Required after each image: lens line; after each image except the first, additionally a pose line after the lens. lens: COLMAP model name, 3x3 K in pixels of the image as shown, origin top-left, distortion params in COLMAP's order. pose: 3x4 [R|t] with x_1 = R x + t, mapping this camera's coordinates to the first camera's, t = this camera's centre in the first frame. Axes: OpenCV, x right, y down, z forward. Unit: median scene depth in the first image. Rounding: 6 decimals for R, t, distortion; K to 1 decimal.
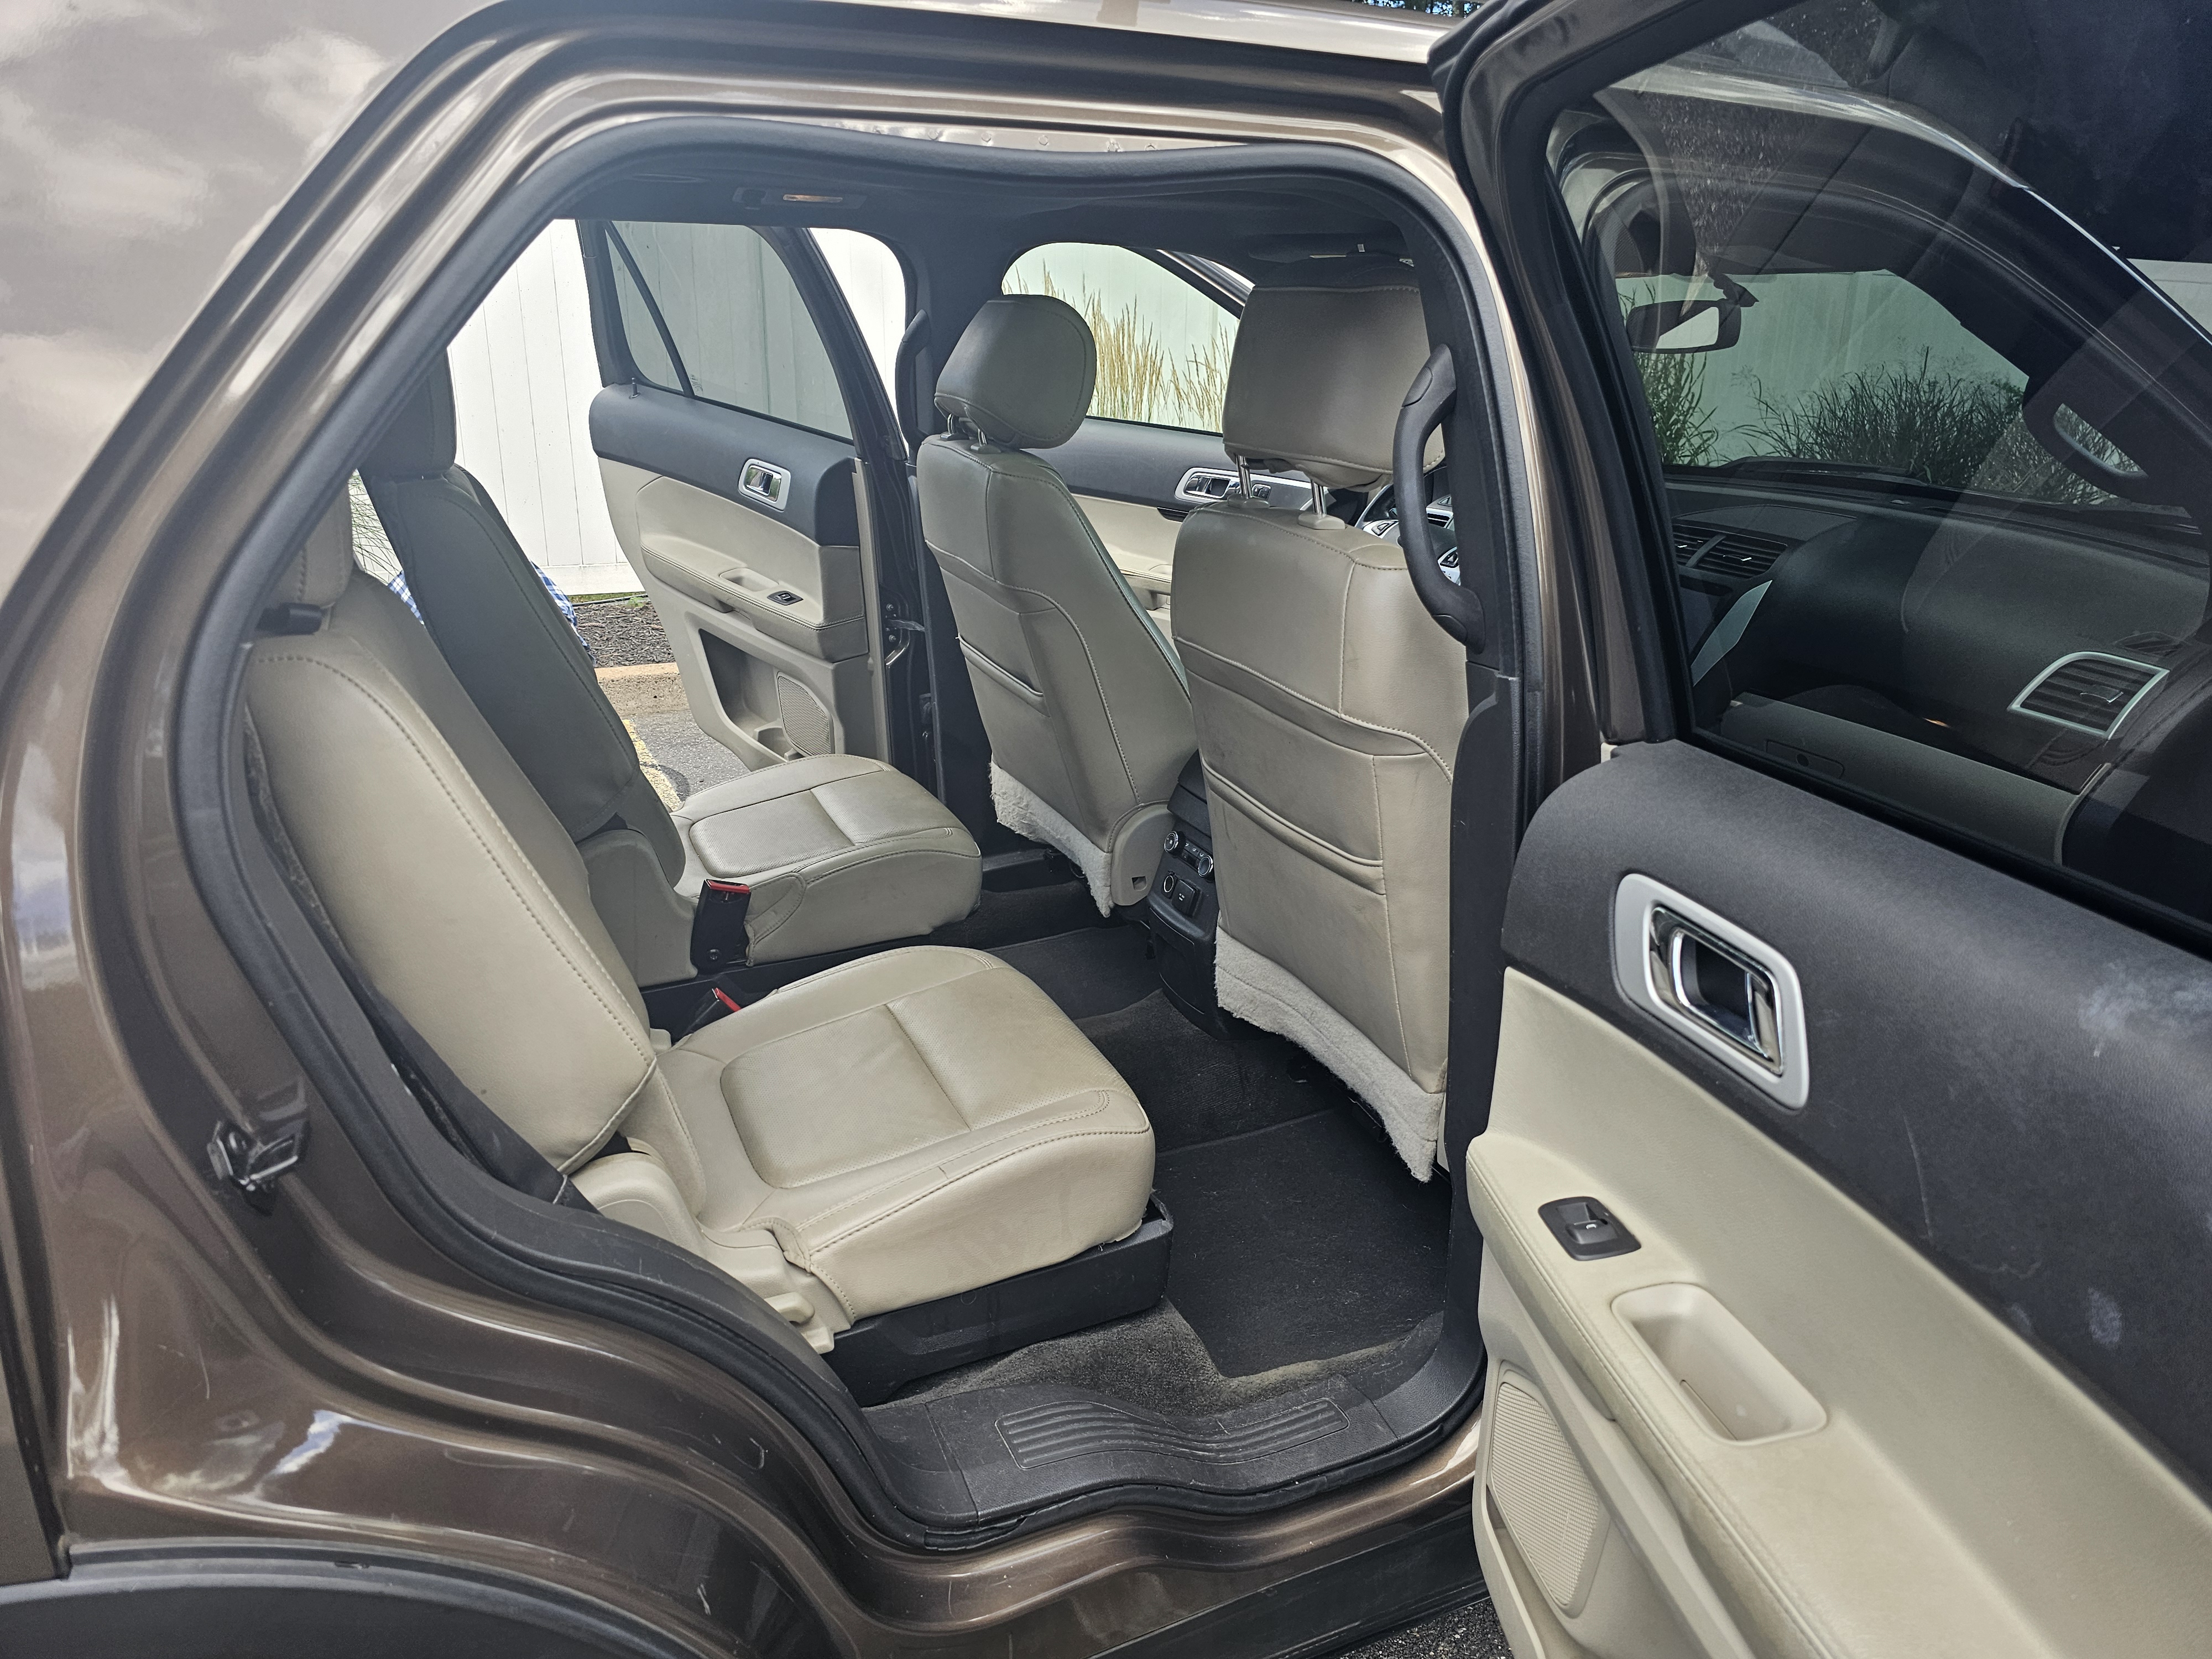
lens RADIAL K [[1516.9, 0, 1041.5], [0, 1516.9, 834.1], [0, 0, 1]] dist [0.032151, -0.029370]
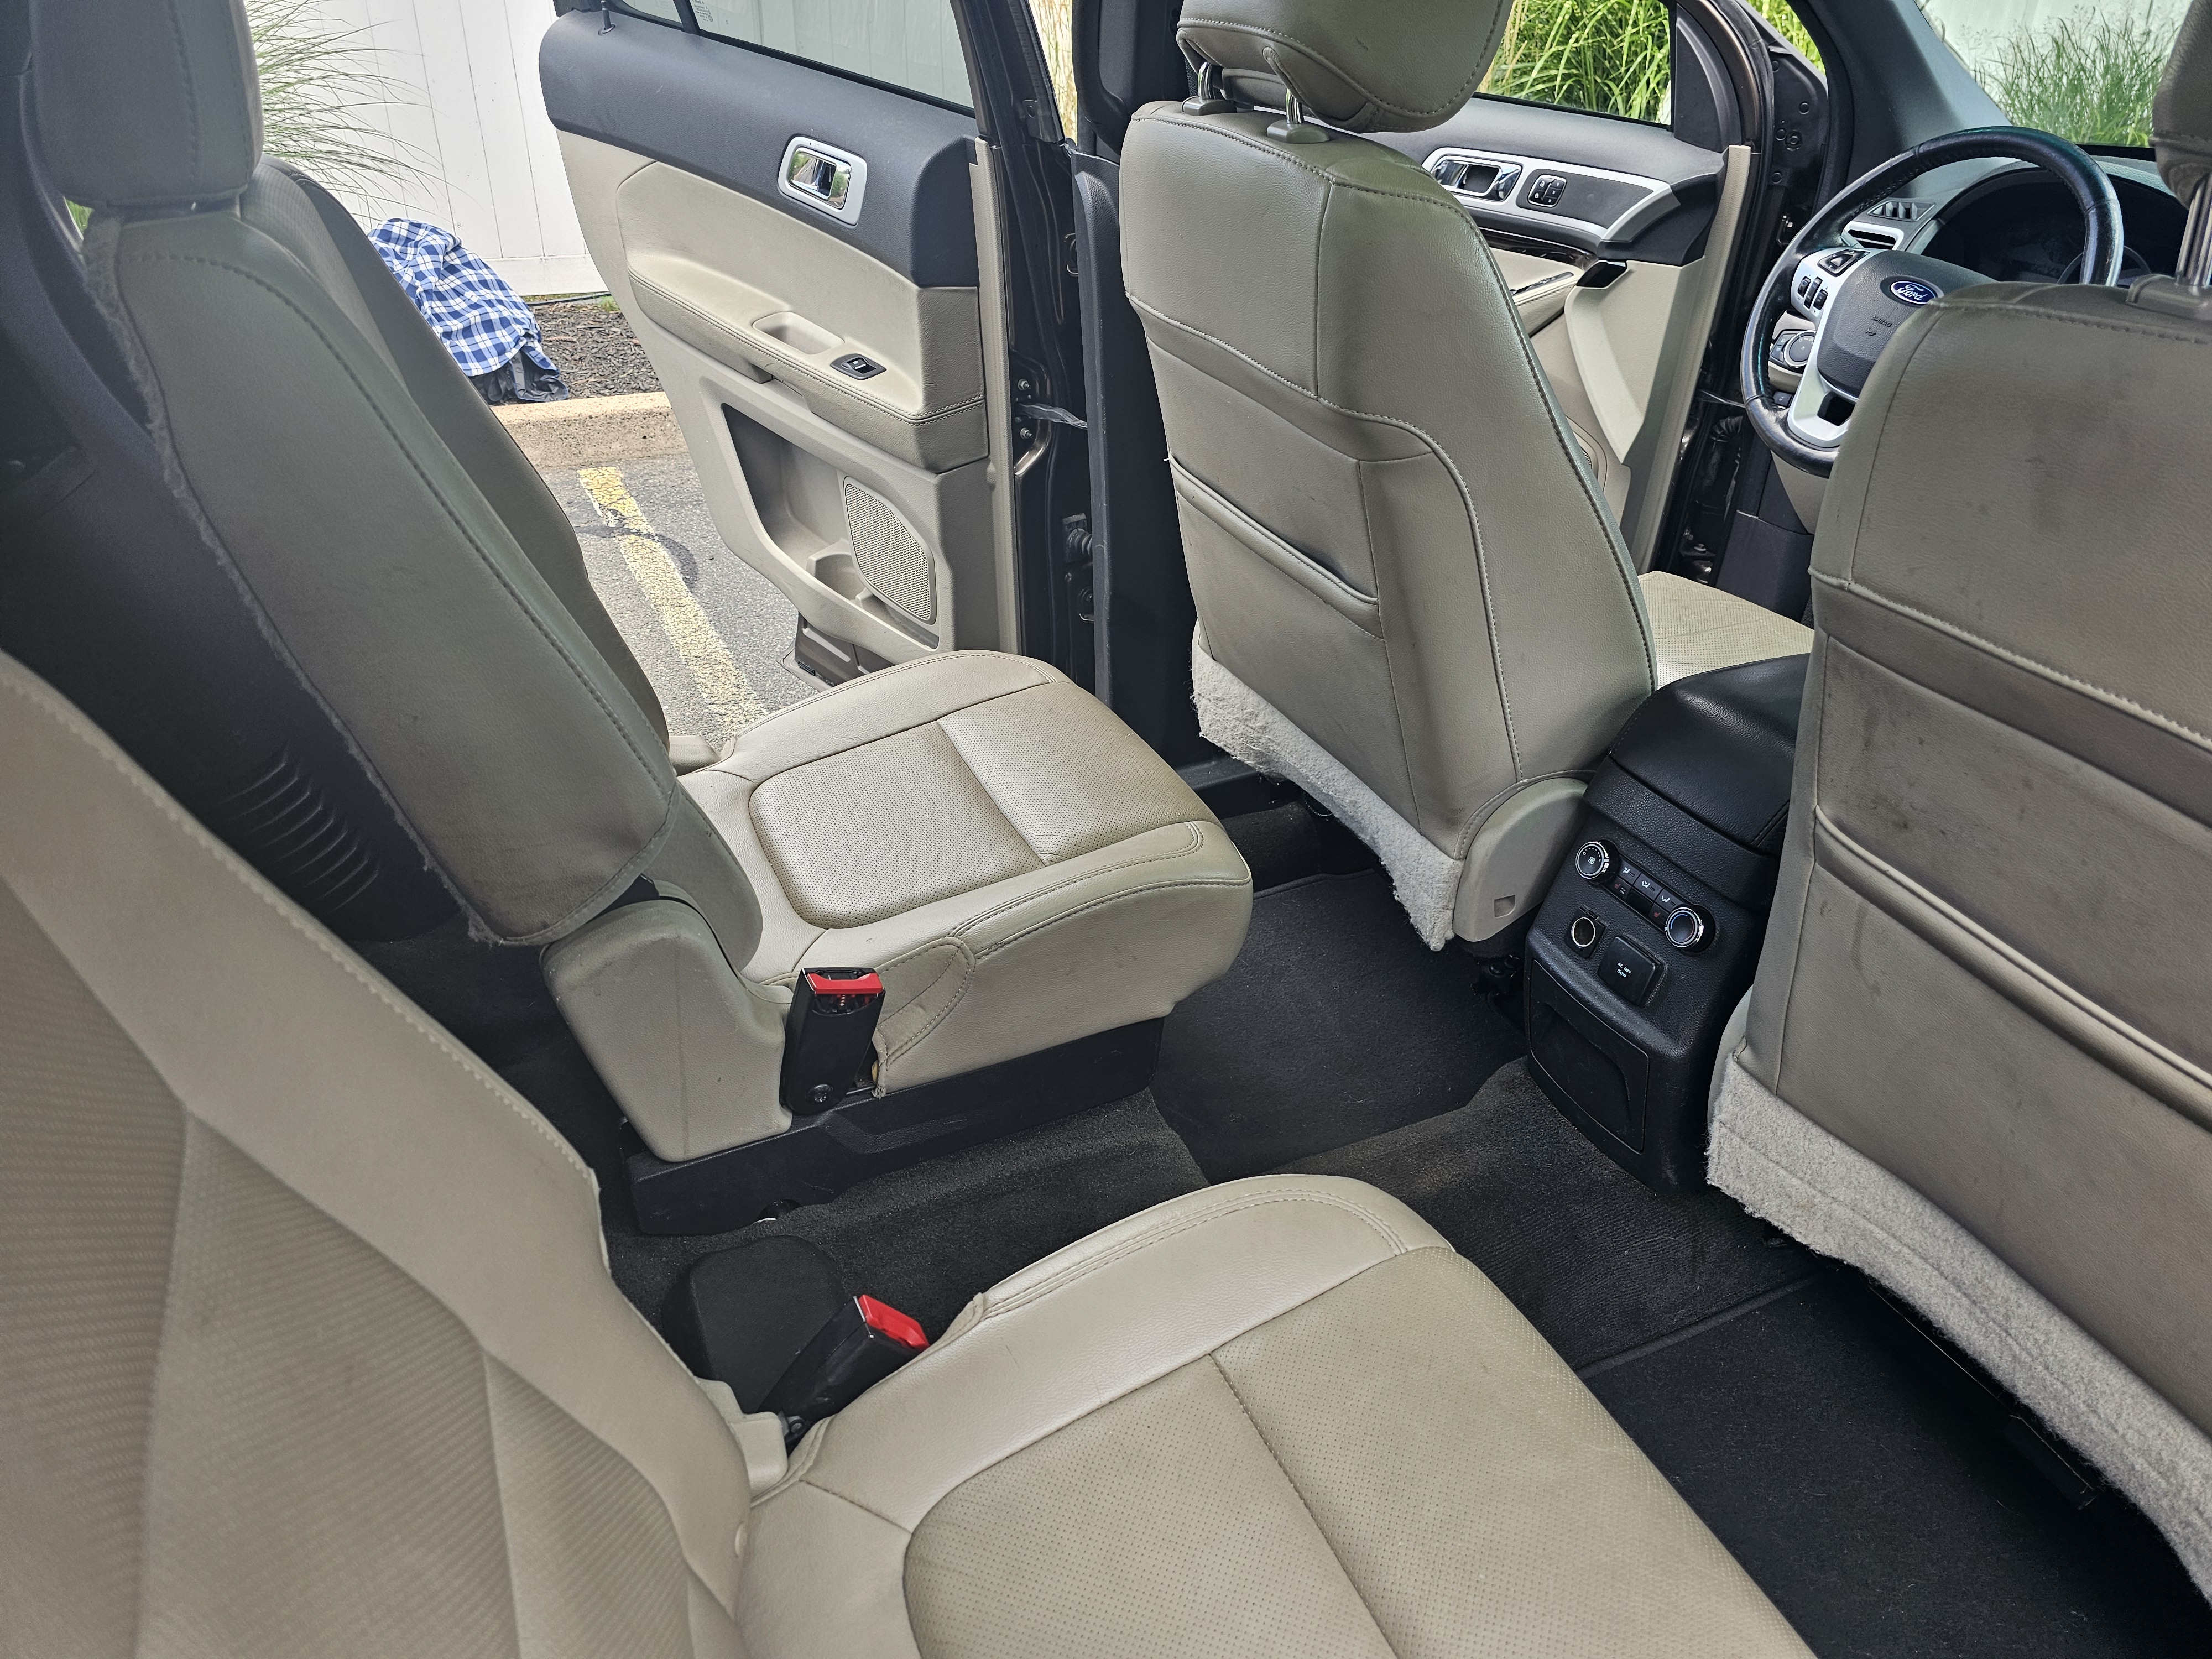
lens RADIAL K [[1516.9, 0, 1041.5], [0, 1516.9, 834.1], [0, 0, 1]] dist [0.032151, -0.029370]
pose [[0.999982, -0.000426, 0.006003, -0.096700], [-0.000771, 0.980201, 0.198003, -0.090604], [-0.005969, -0.198004, 0.980183, 0.327782]]
